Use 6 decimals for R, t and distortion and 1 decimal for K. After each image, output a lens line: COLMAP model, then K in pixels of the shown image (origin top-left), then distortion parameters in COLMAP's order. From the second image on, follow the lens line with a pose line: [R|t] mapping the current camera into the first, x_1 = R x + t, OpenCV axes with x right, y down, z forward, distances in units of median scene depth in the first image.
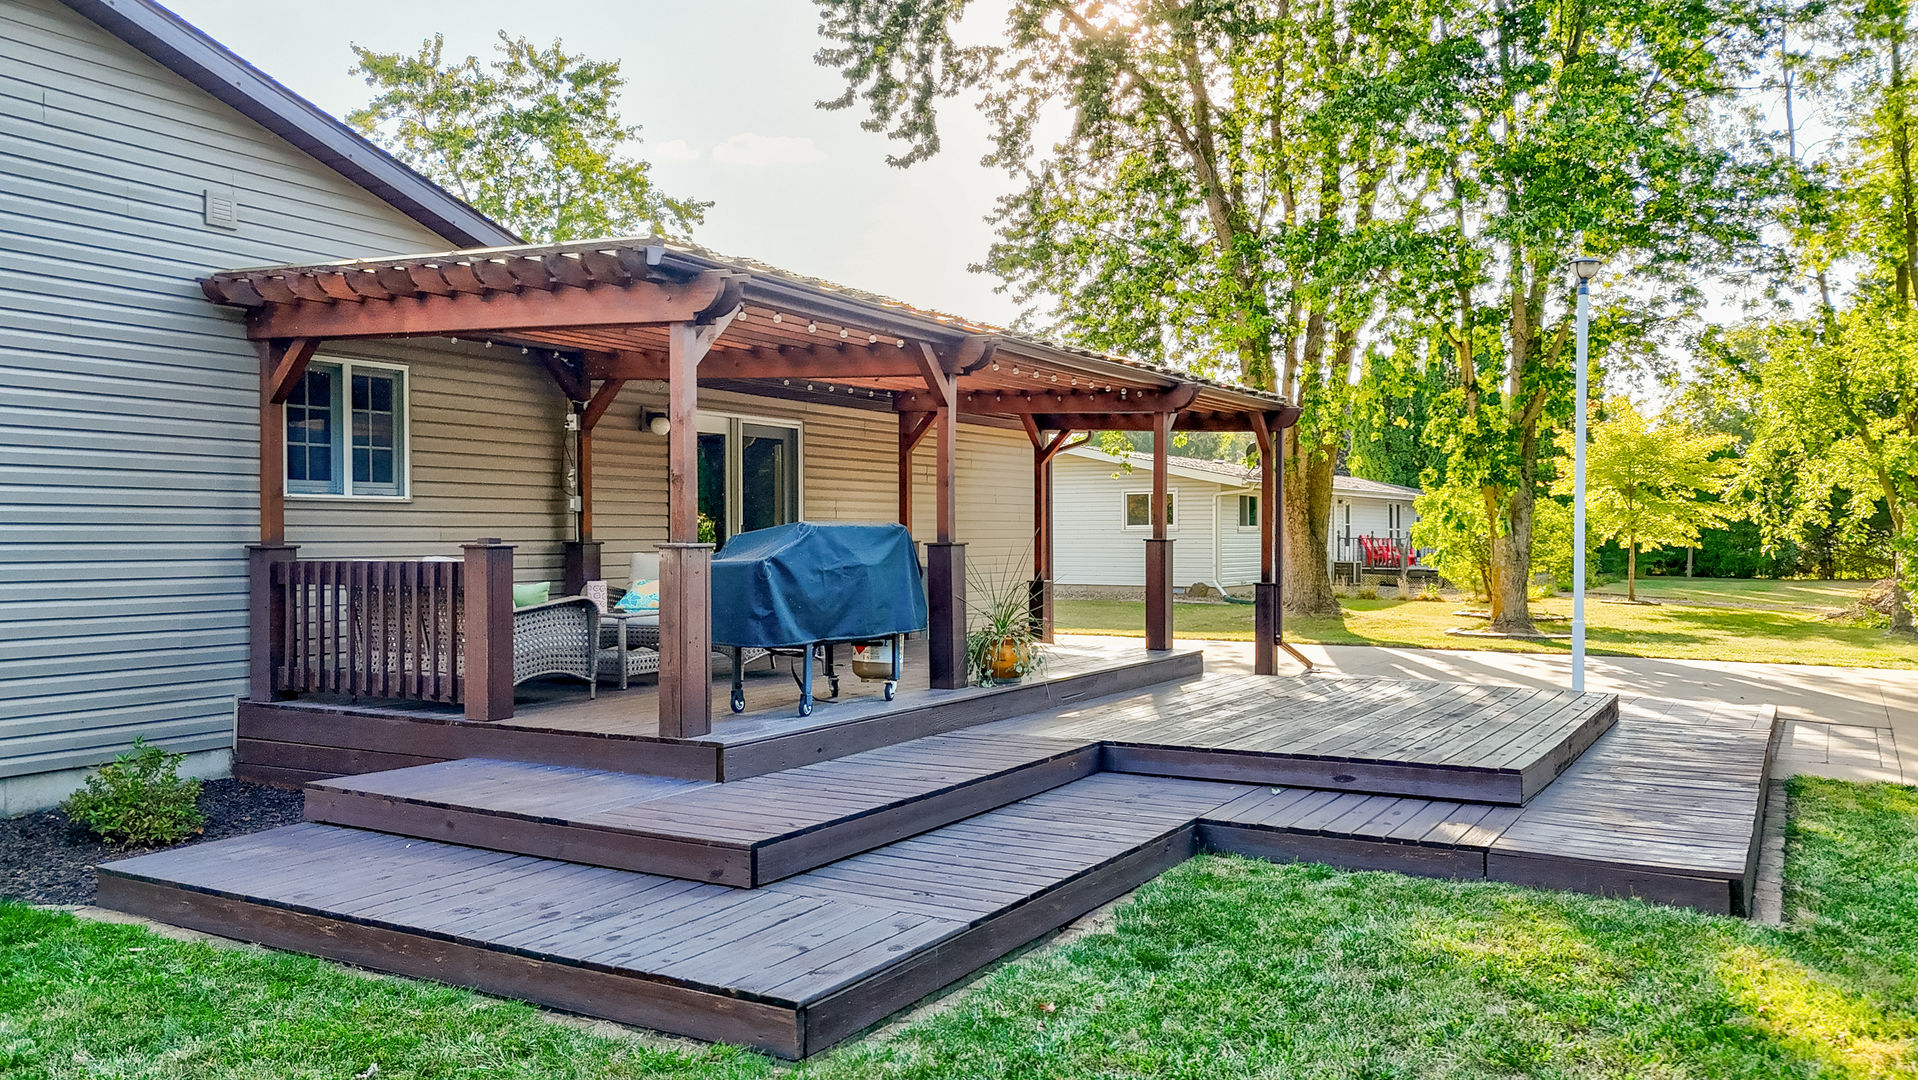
lens RADIAL K [[1416.1, 0, 959.0], [0, 1416.1, 540.0], [0, 0, 1]] dist [0.081089, -0.052574]
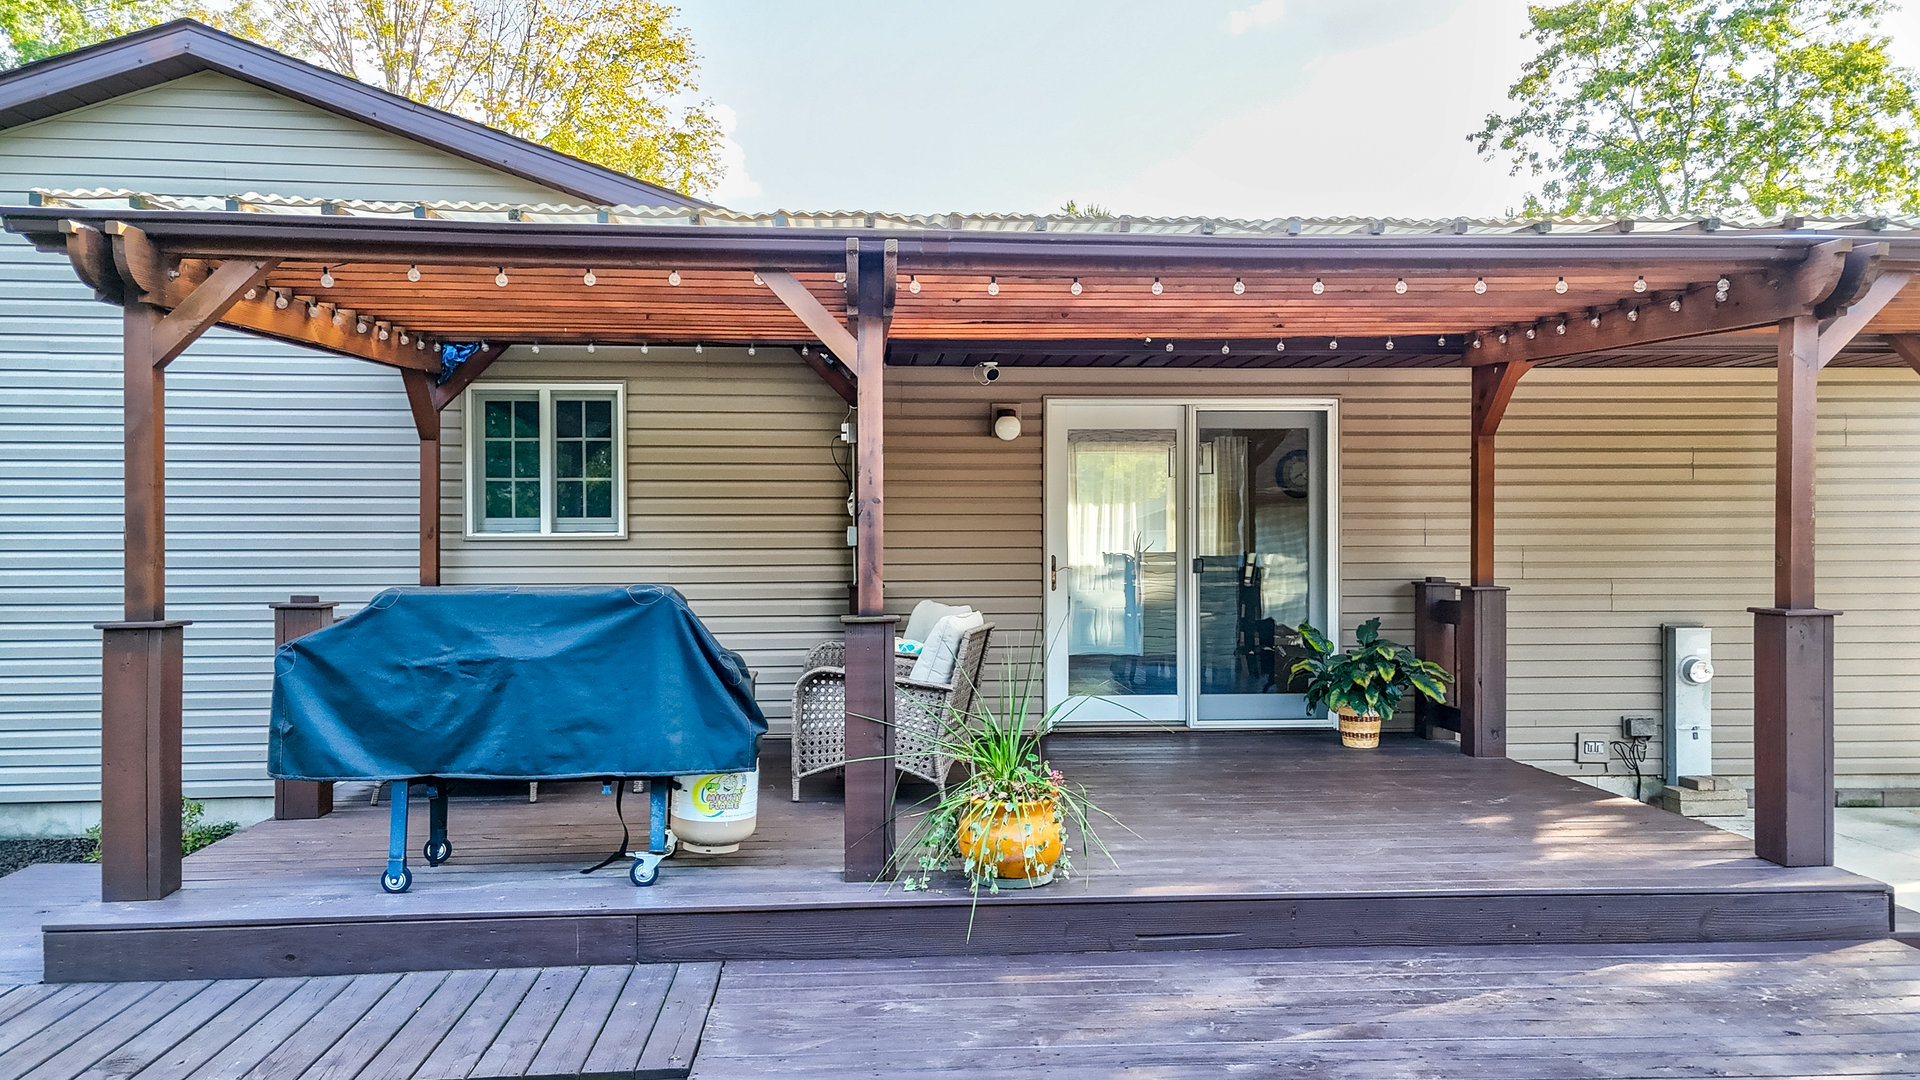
lens RADIAL K [[1417.5, 0, 960.0], [0, 1417.5, 540.0], [0, 0, 1]] dist [0.081089, -0.052574]
pose [[0.574624, 0.005215, -0.818401, 0.458479], [-0.000275, 0.999981, 0.006179, -0.031258], [0.818417, -0.003326, 0.574615, 0.669225]]
